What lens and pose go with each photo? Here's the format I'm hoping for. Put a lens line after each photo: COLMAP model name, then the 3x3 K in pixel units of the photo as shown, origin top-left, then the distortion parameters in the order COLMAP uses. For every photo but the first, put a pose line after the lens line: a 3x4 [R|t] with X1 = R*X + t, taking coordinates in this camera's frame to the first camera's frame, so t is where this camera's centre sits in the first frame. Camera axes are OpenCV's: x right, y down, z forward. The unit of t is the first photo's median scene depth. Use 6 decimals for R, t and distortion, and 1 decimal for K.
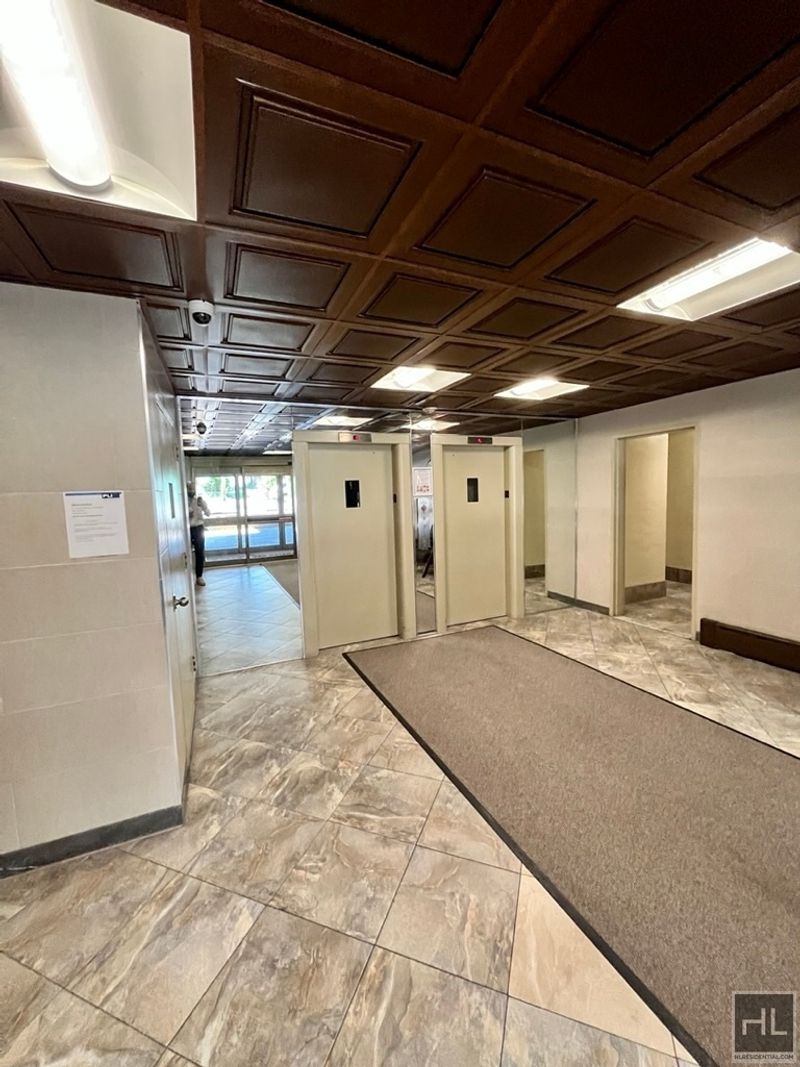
lens RADIAL K [[428.8, 0, 400.2], [0, 428.8, 531.2], [0, 0, 1]] dist [-0.002786, -0.000568]
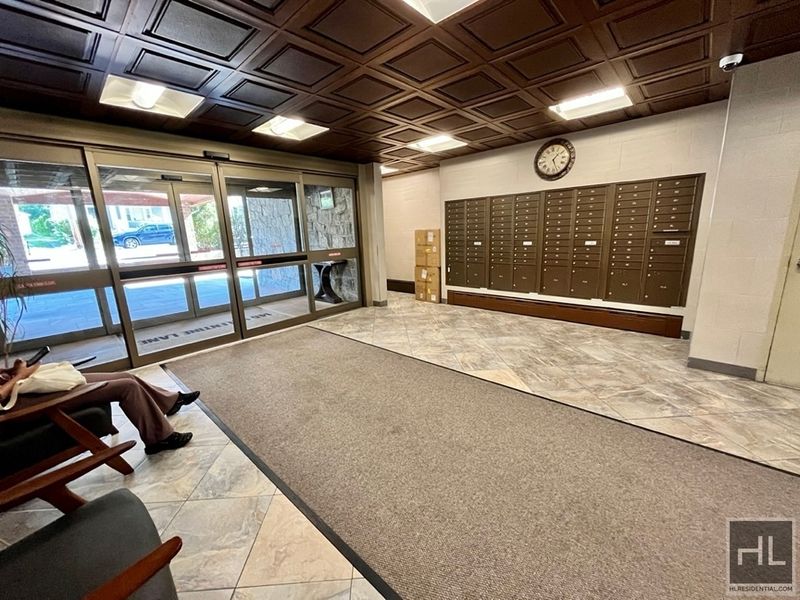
lens RADIAL K [[321.5, 0, 400.6], [0, 321.5, 299.4], [0, 0, 1]] dist [-0.002786, -0.000568]
pose [[-0.910742, 0.160368, -0.380568, 1.130534], [0.041599, 0.952461, 0.301808, -0.084390], [0.410876, 0.259038, -0.874117, 1.624917]]
